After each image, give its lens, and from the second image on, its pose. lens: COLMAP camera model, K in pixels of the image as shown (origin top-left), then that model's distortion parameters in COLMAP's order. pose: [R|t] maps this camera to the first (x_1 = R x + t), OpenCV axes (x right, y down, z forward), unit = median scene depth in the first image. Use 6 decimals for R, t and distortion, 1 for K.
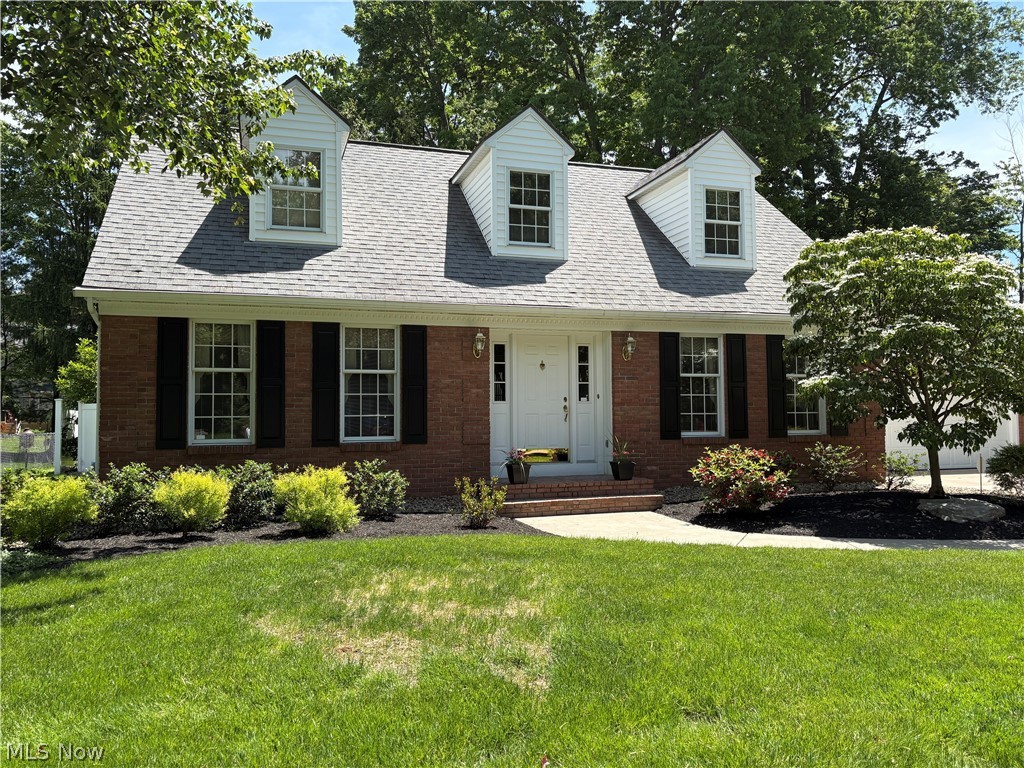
lens RADIAL K [[773.0, 0, 522.0], [0, 773.0, 384.6], [0, 0, 1]] dist [0.038314, -0.031118]
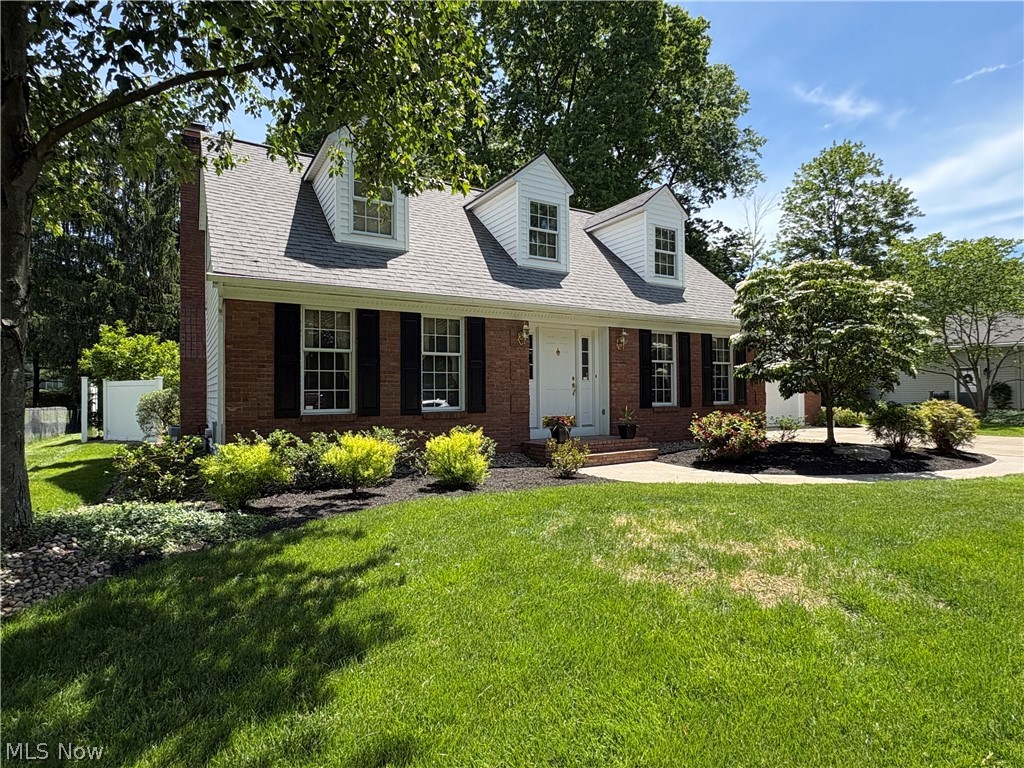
lens RADIAL K [[551.4, 0, 518.6], [0, 551.4, 385.8], [0, 0, 1]] dist [0.005017, 0.001098]
pose [[0.974749, 0.003485, 0.223275, -0.251806], [-0.008902, 0.999690, 0.023257, 0.011238], [-0.223124, -0.024657, 0.974478, 0.106707]]
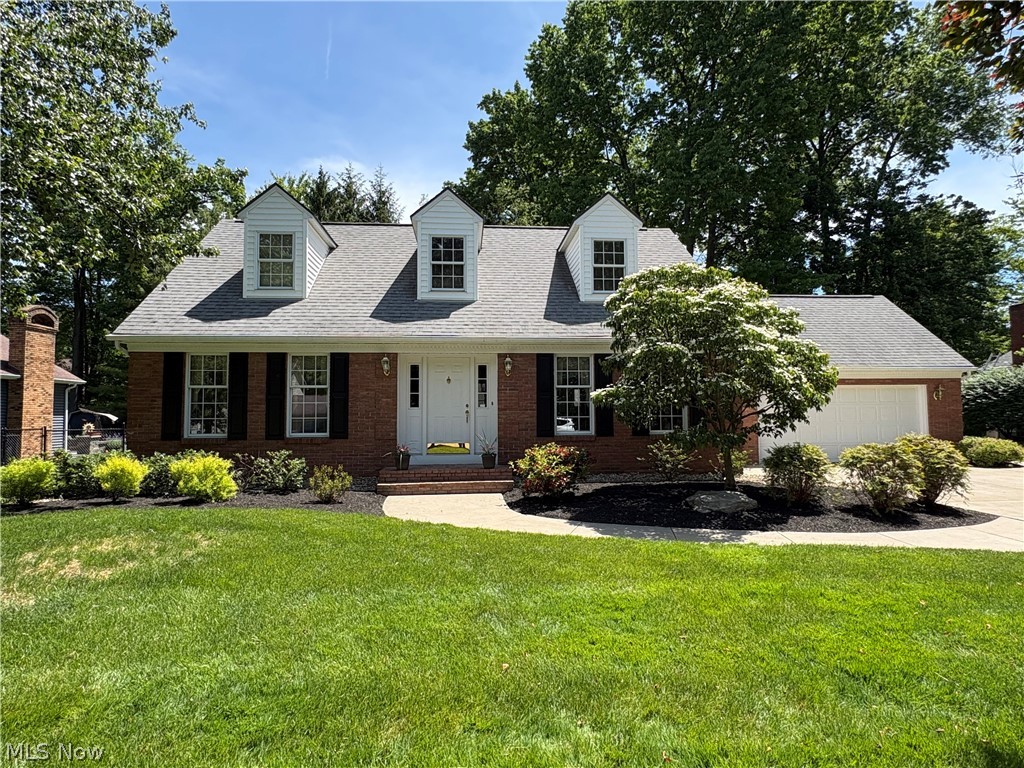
lens RADIAL K [[551.4, 0, 509.1], [0, 551.4, 386.1], [0, 0, 1]] dist [0.005017, 0.001098]
pose [[0.969098, -0.012562, -0.246356, 0.366970], [0.008164, 0.999789, -0.018865, 0.003565], [0.246541, 0.016271, 0.968996, 0.111876]]
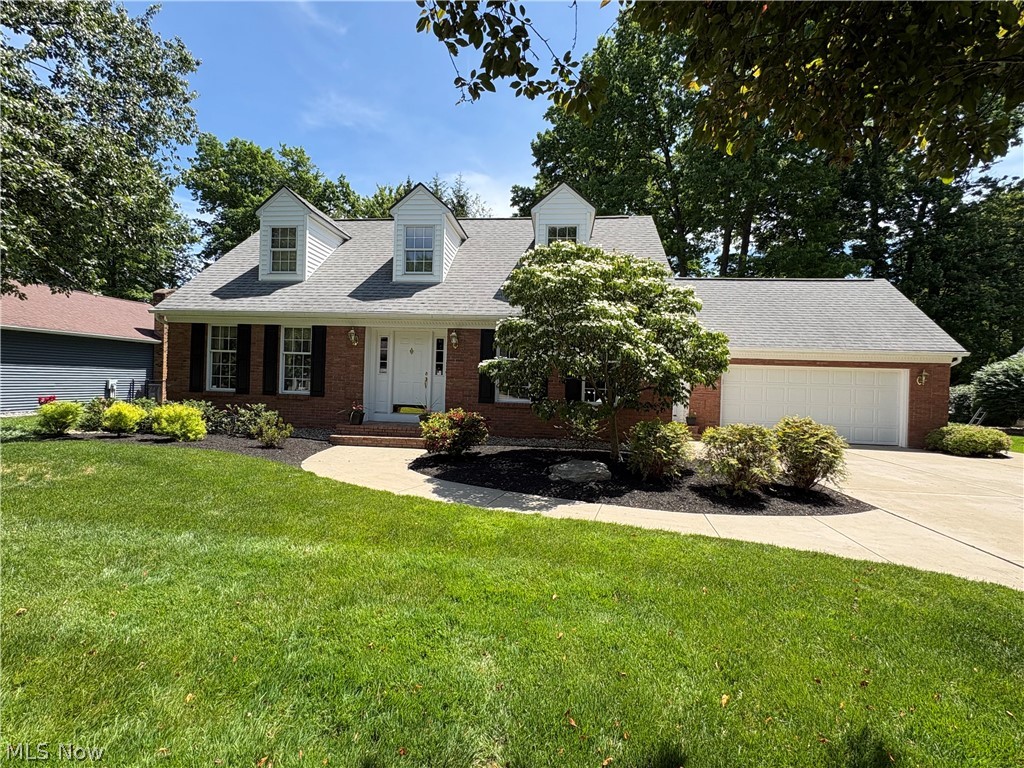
lens RADIAL K [[452.2, 0, 510.5], [0, 452.2, 386.9], [0, 0, 1]] dist [0.005040, 0.000234]
pose [[0.905663, 0.039683, -0.422137, 0.604918], [-0.024420, 0.998840, 0.041505, 0.004083], [0.423294, -0.027280, 0.905581, 0.265632]]
